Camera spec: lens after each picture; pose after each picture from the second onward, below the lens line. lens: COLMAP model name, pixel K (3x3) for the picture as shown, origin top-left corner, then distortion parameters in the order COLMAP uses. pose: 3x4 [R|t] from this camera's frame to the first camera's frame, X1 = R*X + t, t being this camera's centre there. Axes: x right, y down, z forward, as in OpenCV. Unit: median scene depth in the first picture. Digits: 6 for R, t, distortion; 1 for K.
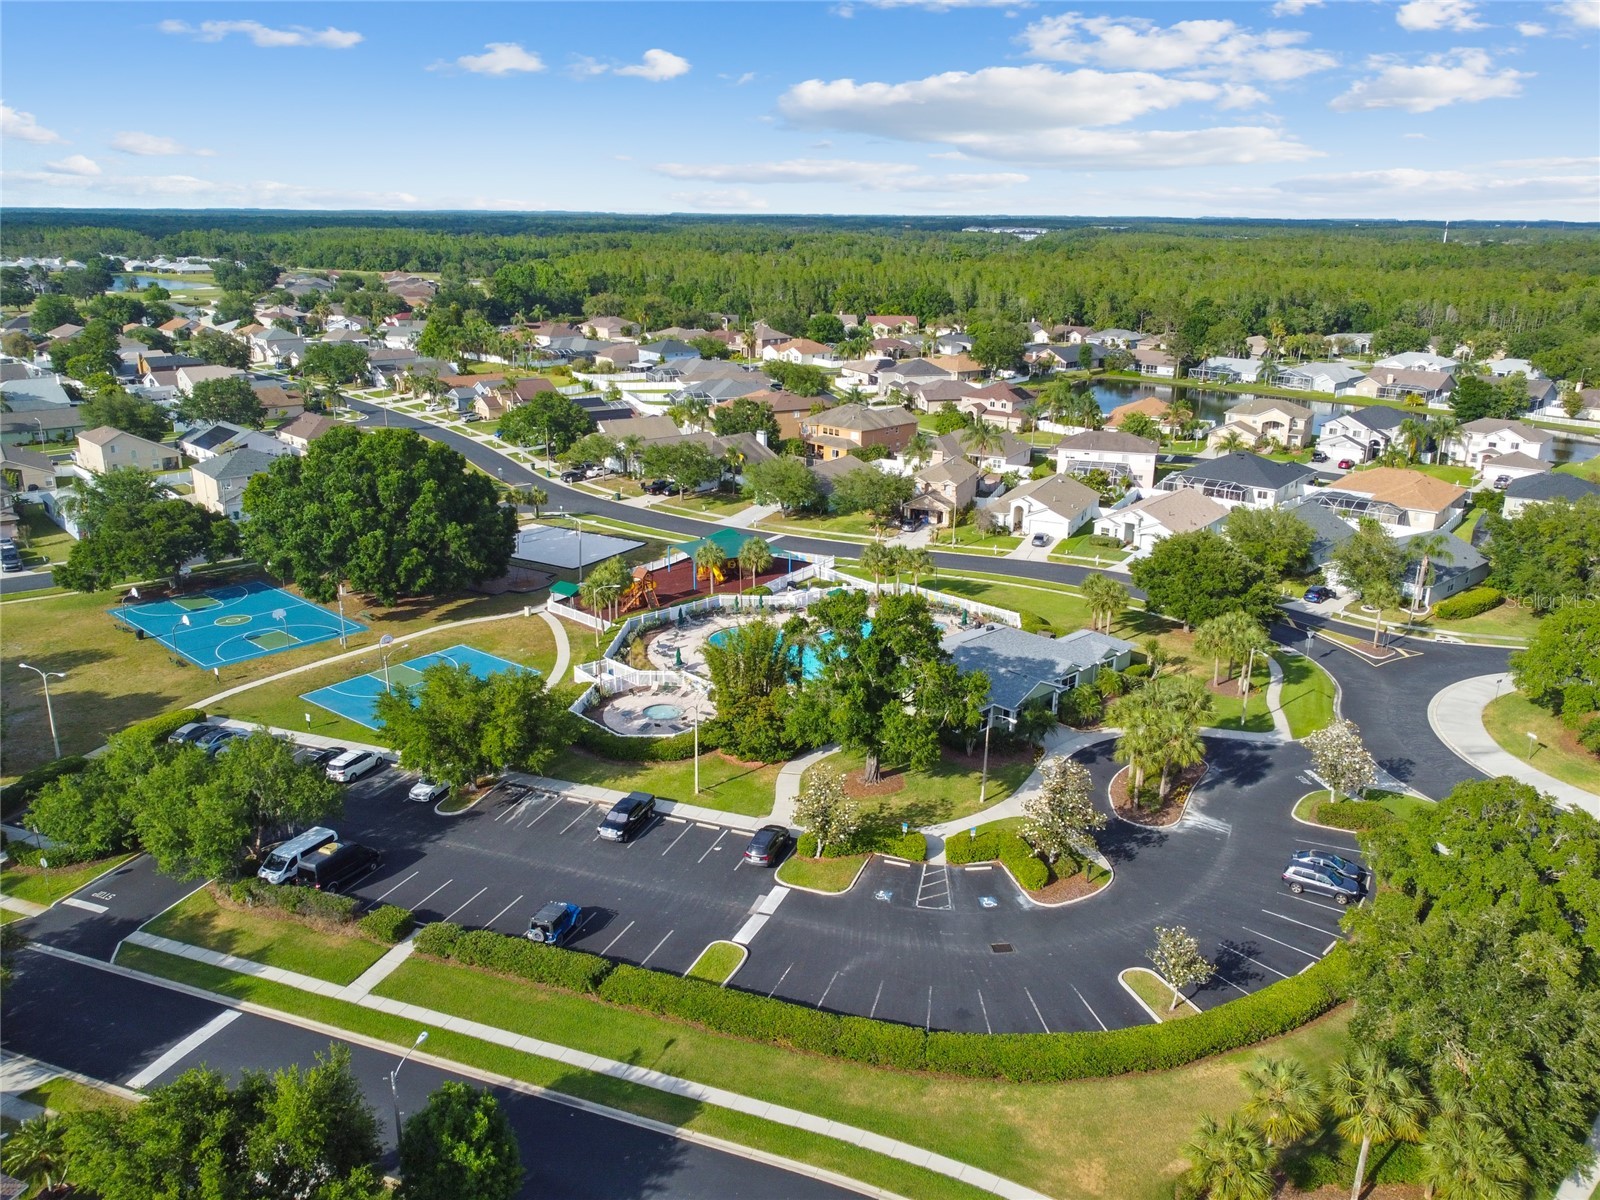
lens RADIAL K [[1254.6, 0, 793.4], [0, 1254.6, 597.4], [0, 0, 1]] dist [0.004120, -0.005032]
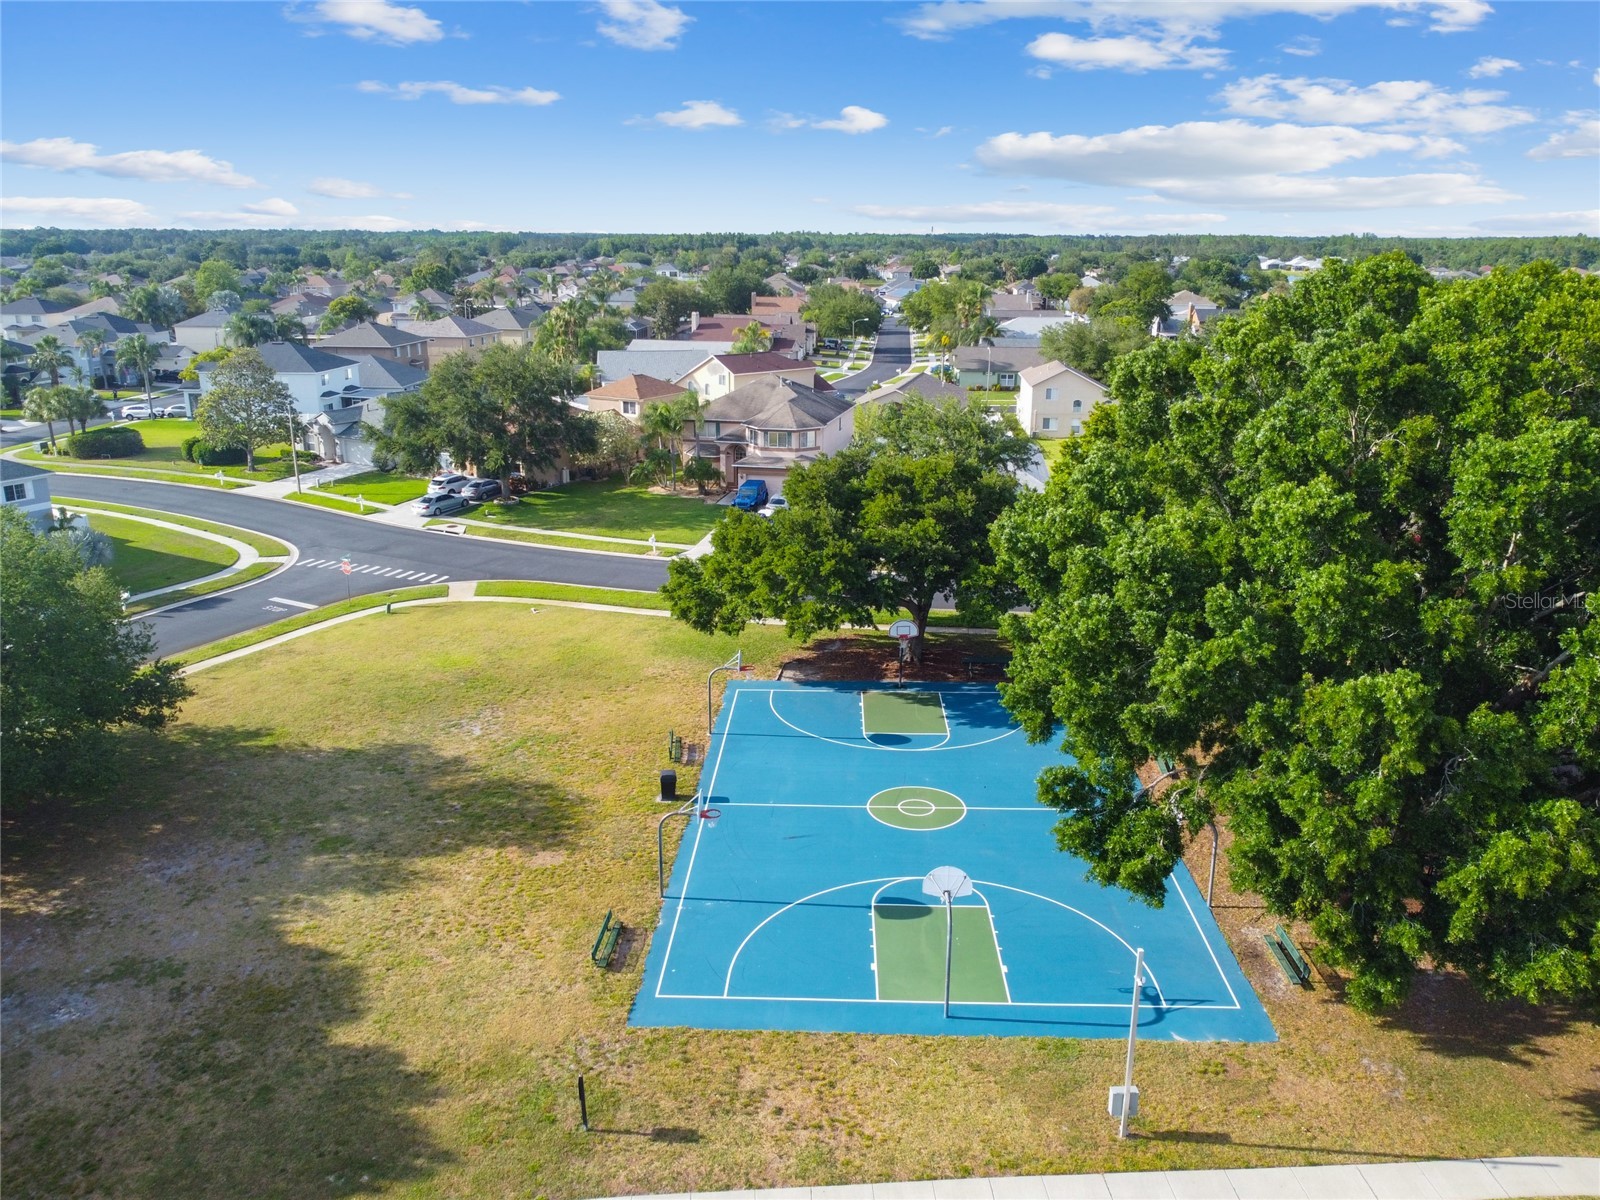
lens RADIAL K [[1217.8, 0, 800.0], [0, 1217.8, 600.0], [0, 0, 1]] dist [-0.002386, -0.001601]
pose [[0.663537, 0.206906, -0.718963, -0.250793], [-0.216588, 0.972970, 0.080114, -0.059847], [0.716106, 0.102560, 0.690416, 0.778000]]
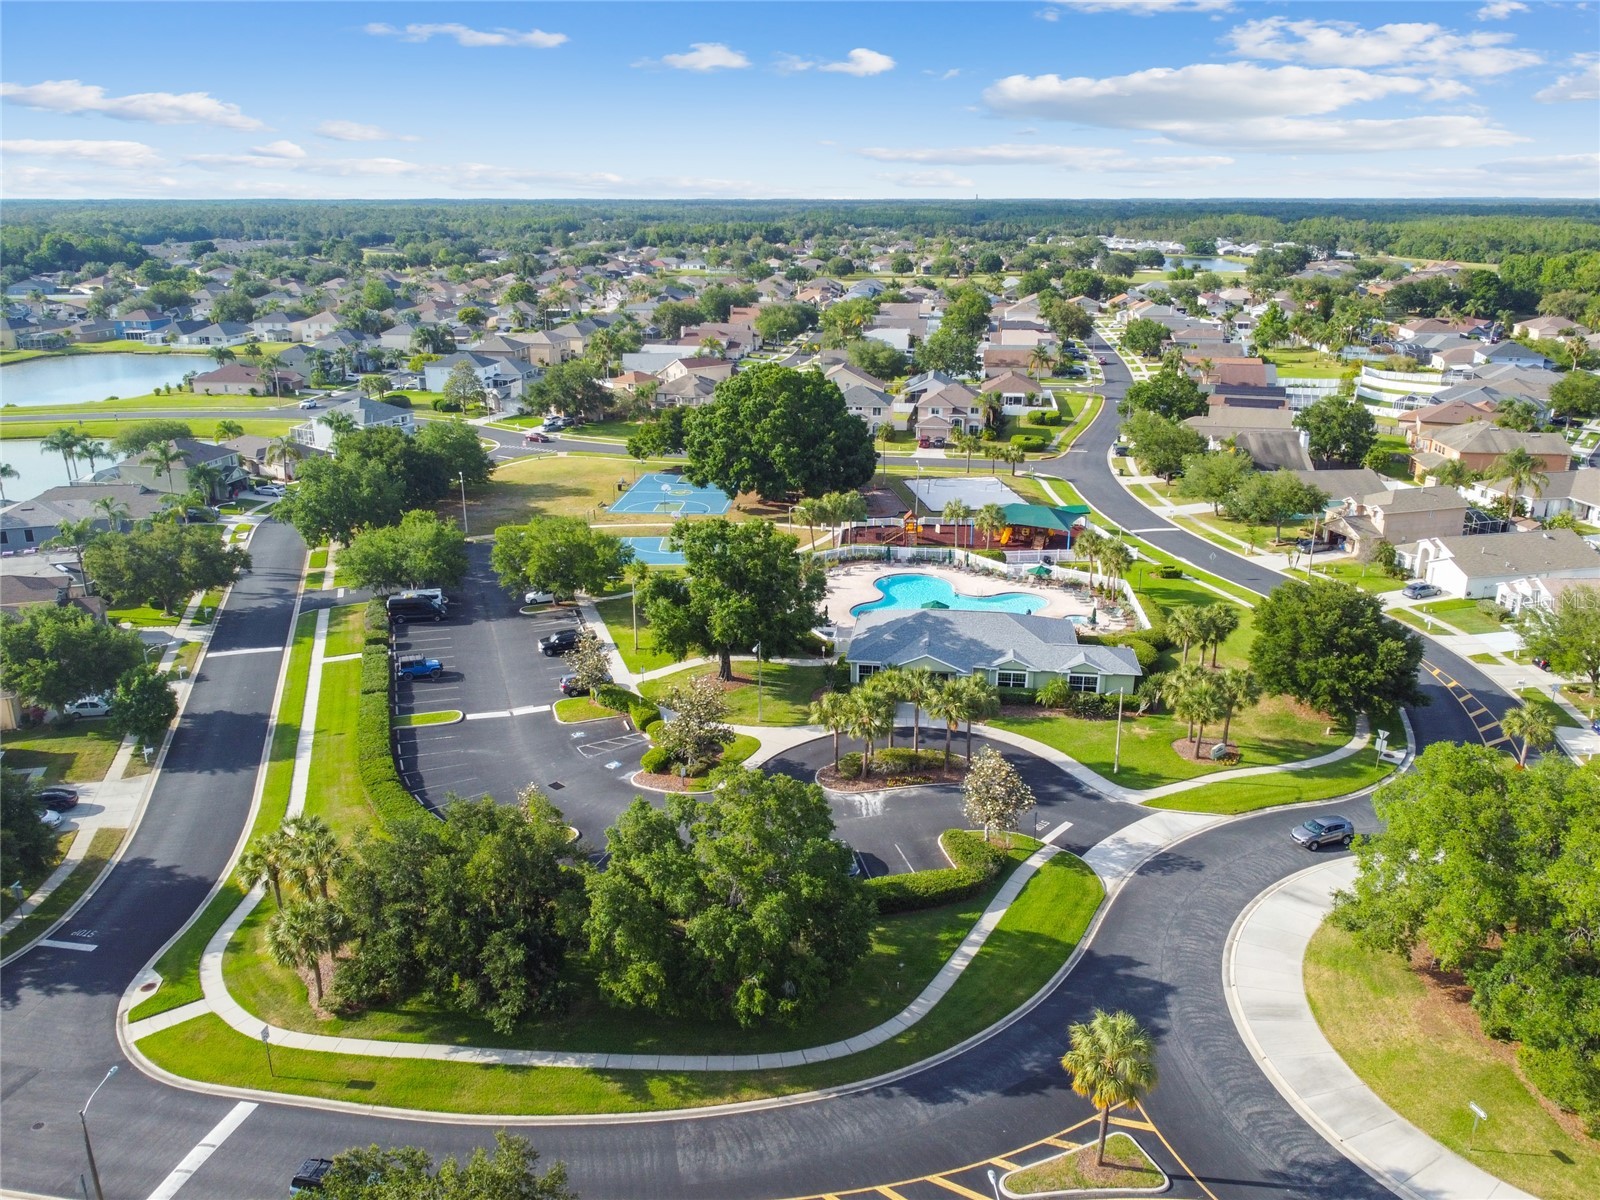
lens RADIAL K [[1232.3, 0, 794.1], [0, 1232.3, 601.9], [0, 0, 1]] dist [-0.000135, -0.000127]
pose [[0.623864, 0.235256, -0.745285, 0.719063], [-0.222092, 0.967670, 0.119545, -0.058523], [0.749313, 0.090942, 0.655942, 0.217158]]
